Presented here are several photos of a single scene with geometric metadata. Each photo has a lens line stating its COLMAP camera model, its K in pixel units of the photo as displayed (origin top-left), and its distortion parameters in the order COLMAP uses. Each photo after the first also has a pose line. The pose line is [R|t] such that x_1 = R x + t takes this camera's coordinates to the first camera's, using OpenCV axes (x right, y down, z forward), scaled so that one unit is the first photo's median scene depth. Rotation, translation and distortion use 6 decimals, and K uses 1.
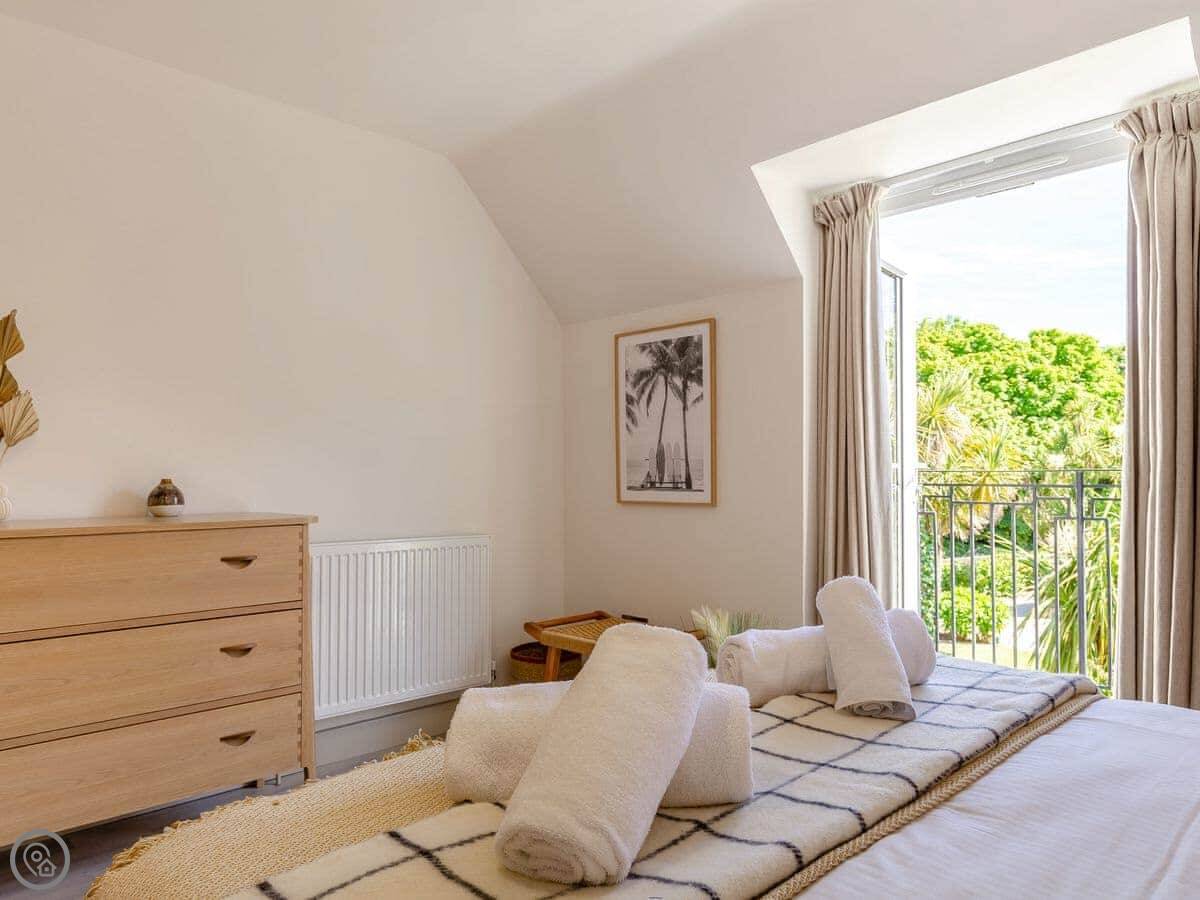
lens RADIAL K [[823.0, 0, 603.7], [0, 823.0, 459.6], [0, 0, 1]] dist [0.002520, -0.007615]
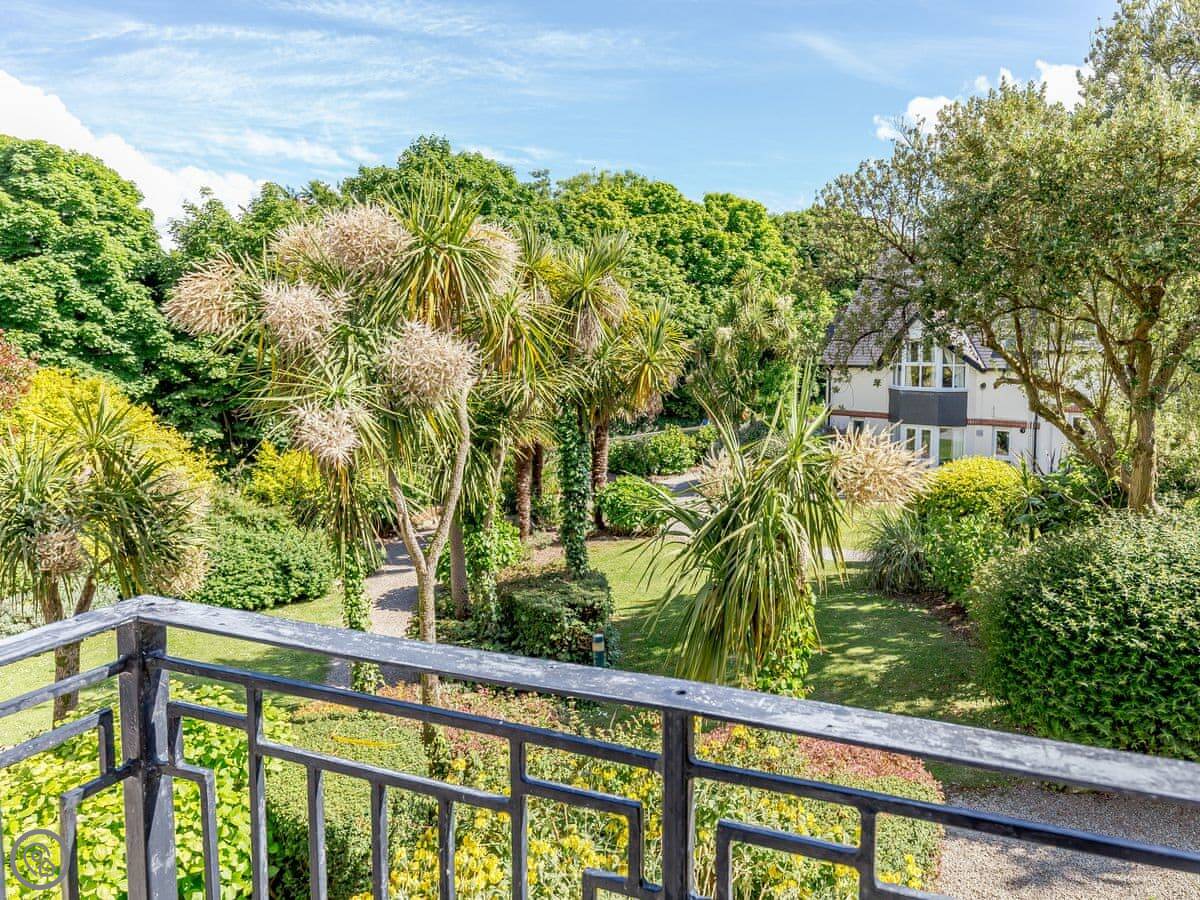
lens RADIAL K [[823.0, 0, 652.4], [0, 823.0, 405.0], [0, 0, 1]] dist [0.002520, -0.007615]
pose [[0.917763, -0.031078, 0.395910, 0.071365], [-0.012829, 0.994093, 0.107774, -0.013534], [-0.396920, -0.103990, 0.911943, 0.118896]]
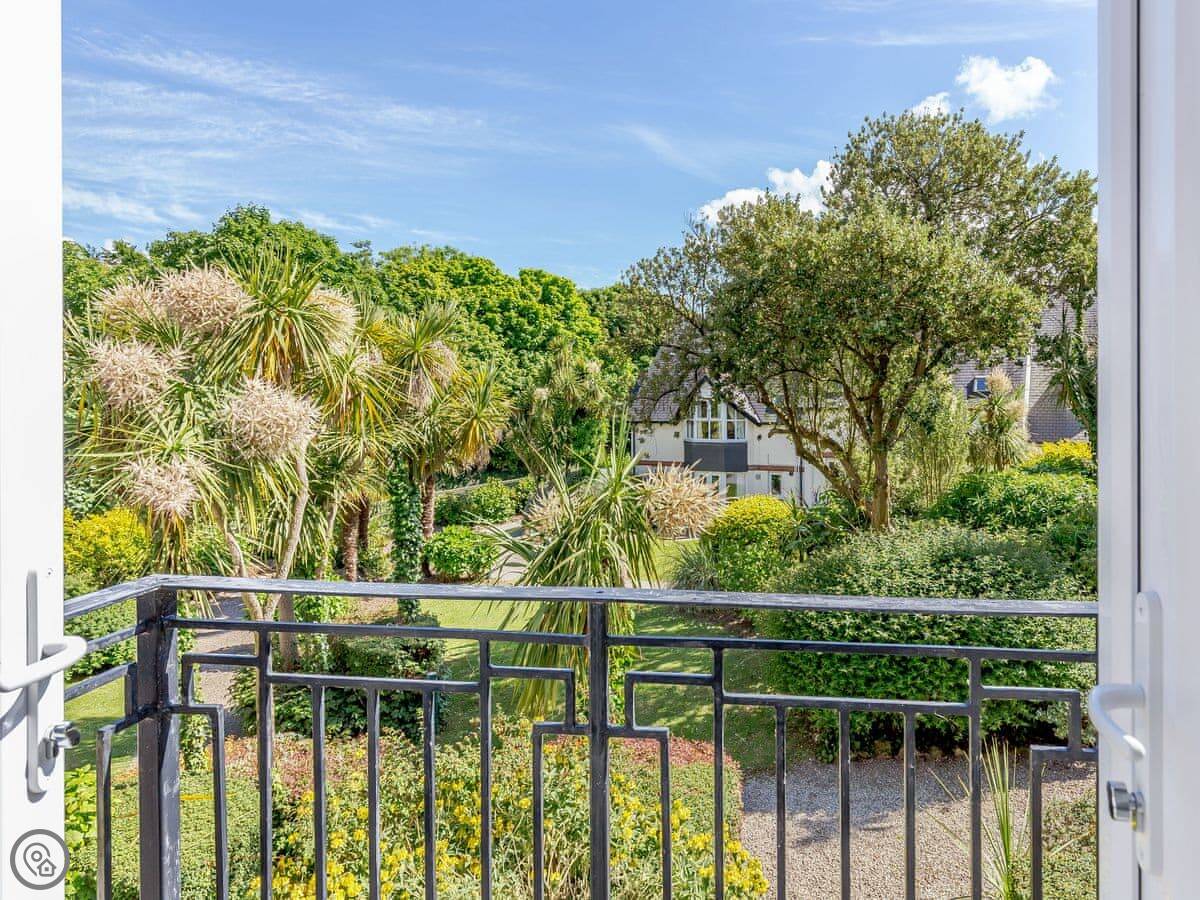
lens RADIAL K [[747.9, 0, 668.7], [0, 747.9, 414.5], [0, 0, 1]] dist [-0.009291, -0.004038]
pose [[0.783220, -0.014966, 0.621565, 0.059480], [-0.014815, 0.998977, 0.042722, -0.011684], [-0.621569, -0.042669, 0.782197, 0.108394]]
